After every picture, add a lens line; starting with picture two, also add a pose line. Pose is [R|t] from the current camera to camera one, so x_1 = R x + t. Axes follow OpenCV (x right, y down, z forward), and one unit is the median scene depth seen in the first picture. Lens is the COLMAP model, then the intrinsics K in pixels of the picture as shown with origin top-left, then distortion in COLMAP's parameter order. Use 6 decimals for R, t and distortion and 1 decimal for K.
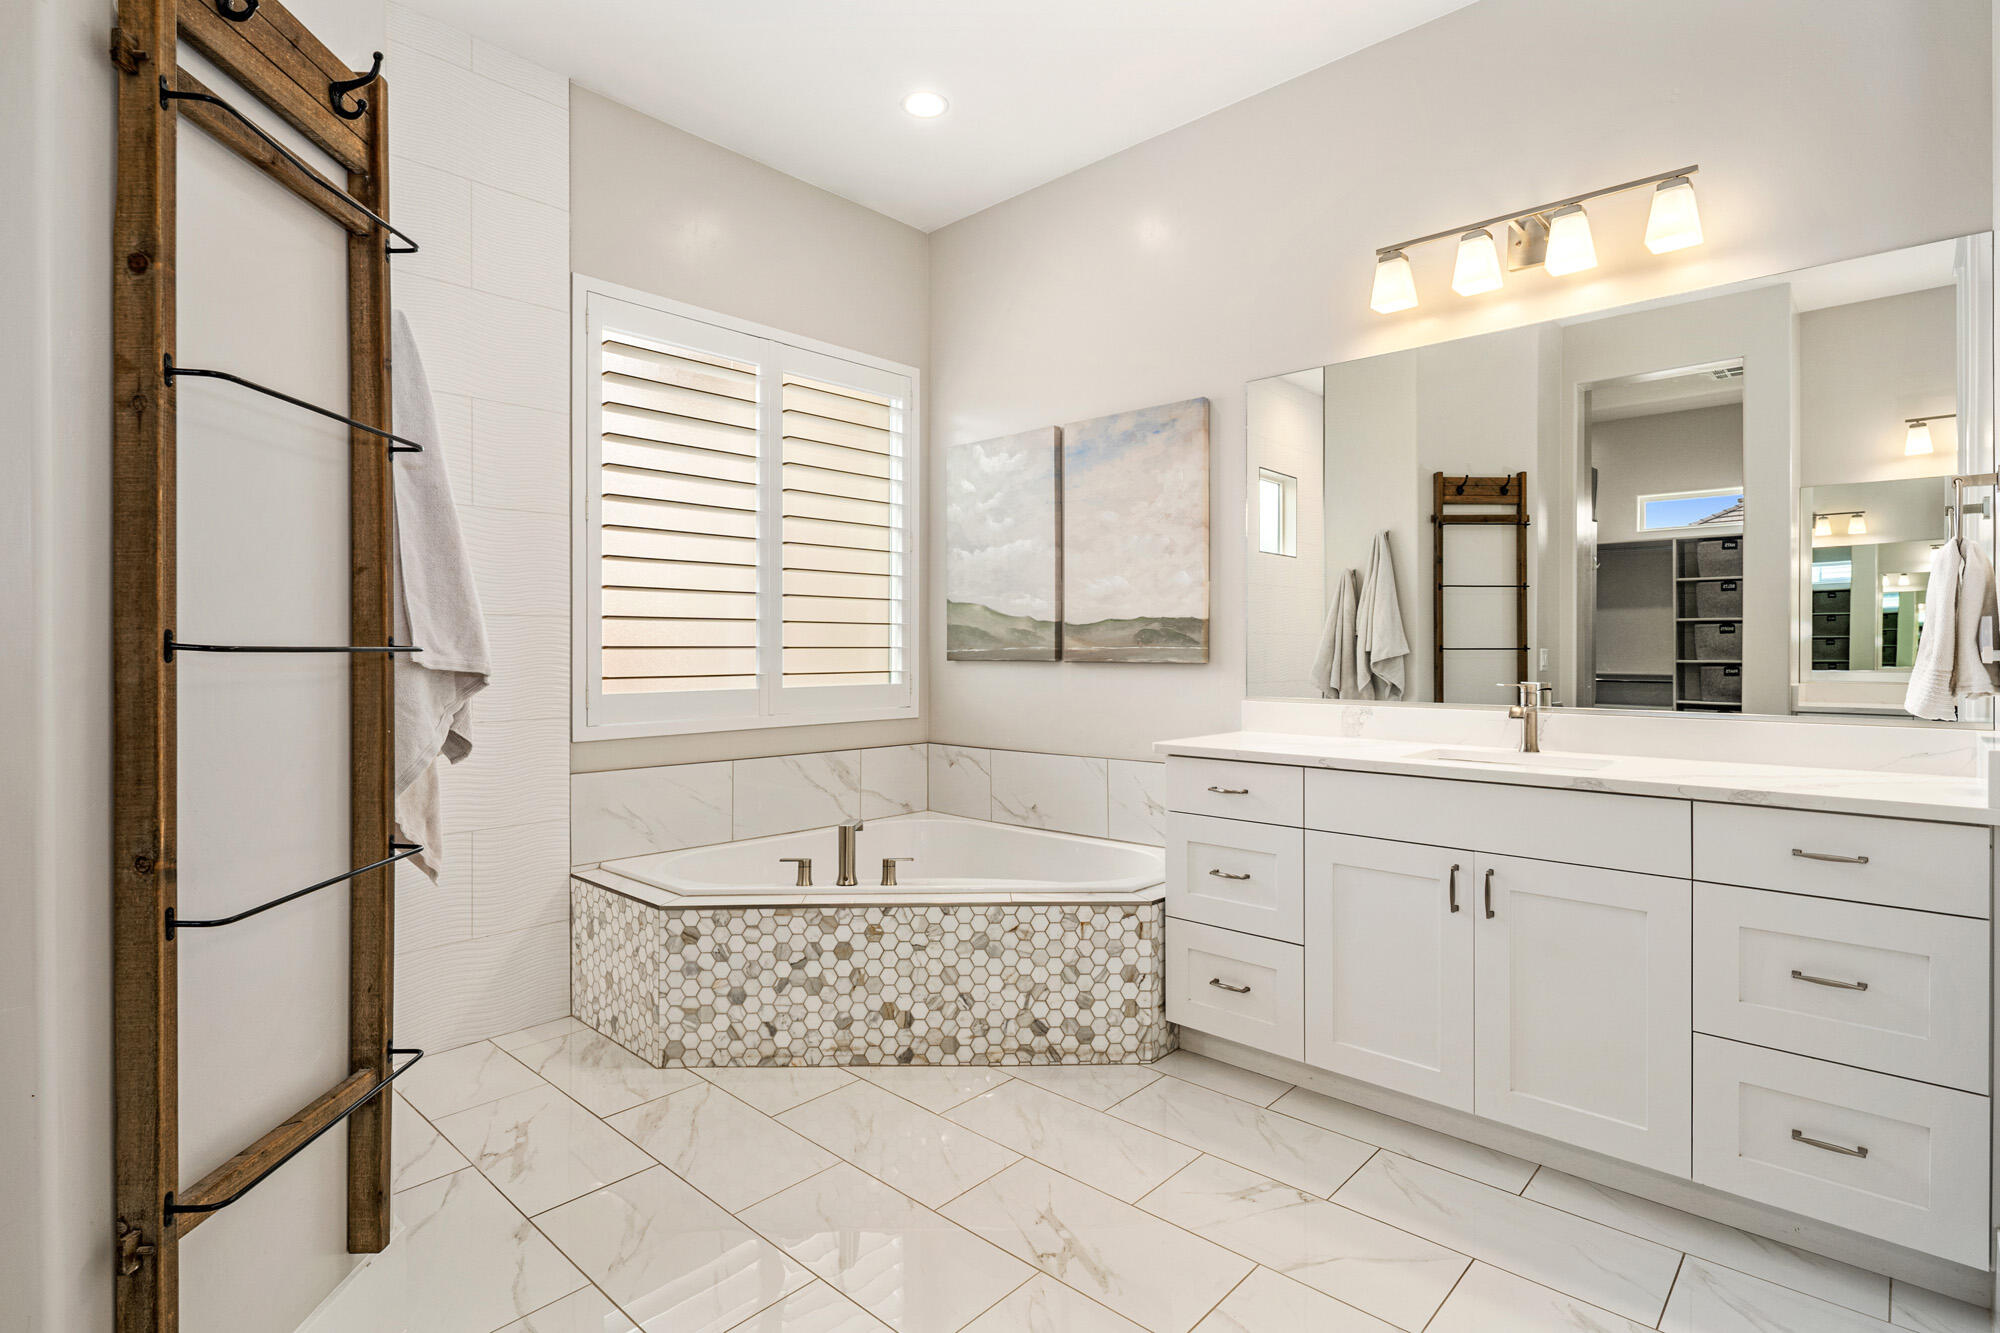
lens RADIAL K [[984.3, 0, 1005.3], [0, 984.3, 658.2], [0, 0, 1]] dist [-0.000431, -0.000070]
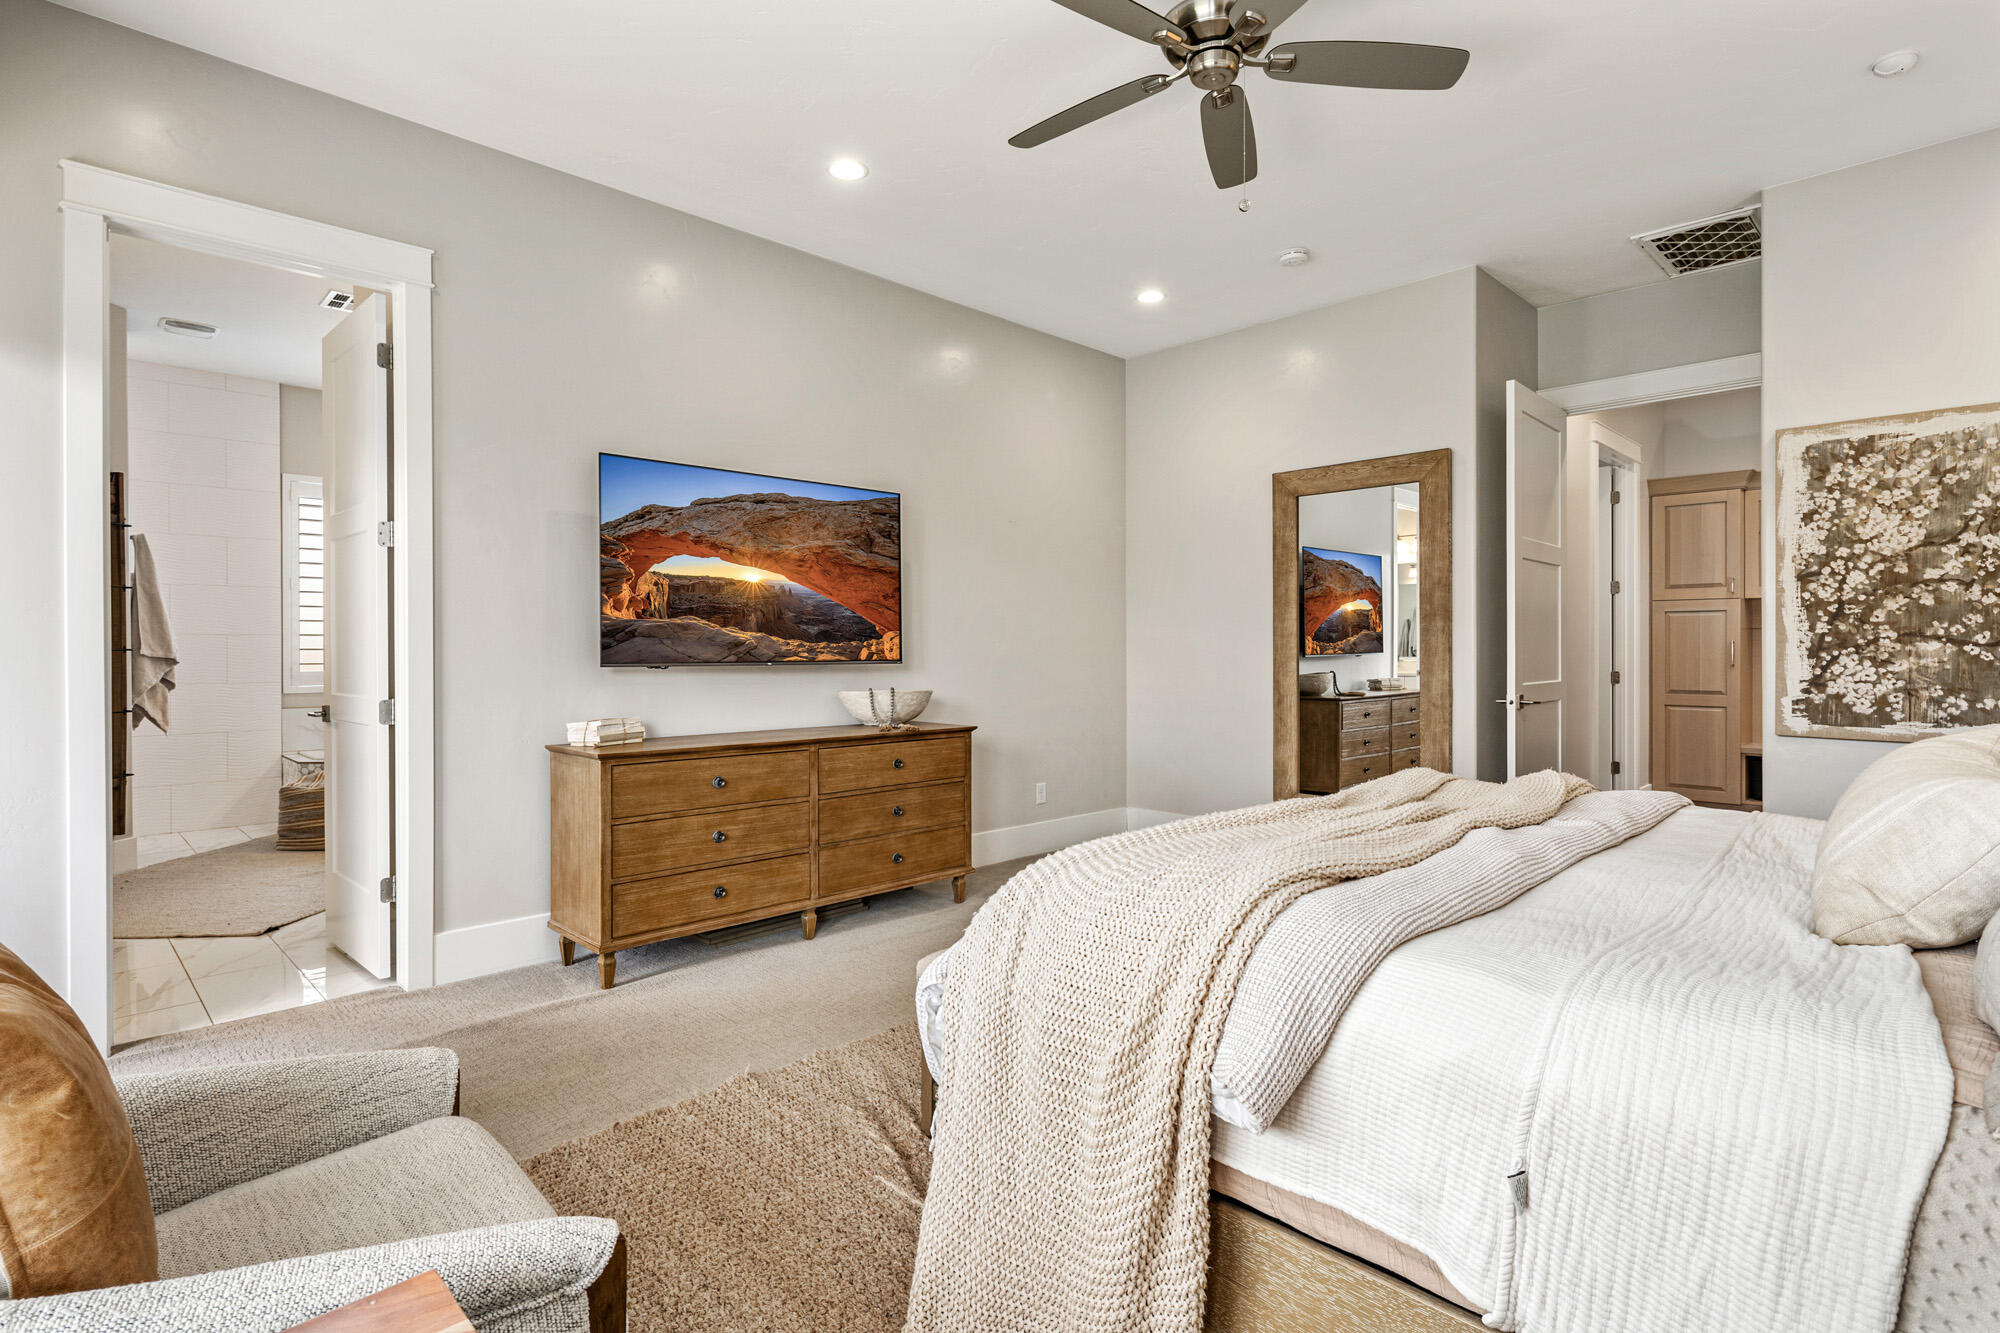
lens RADIAL K [[984.3, 0, 1003.6], [0, 984.3, 657.4], [0, 0, 1]] dist [-0.000431, -0.000070]
pose [[0.999001, -0.001650, -0.044668, 2.013471], [0.001600, 0.999998, -0.001156, 0.019167], [0.044670, 0.001083, 0.999001, -1.764011]]
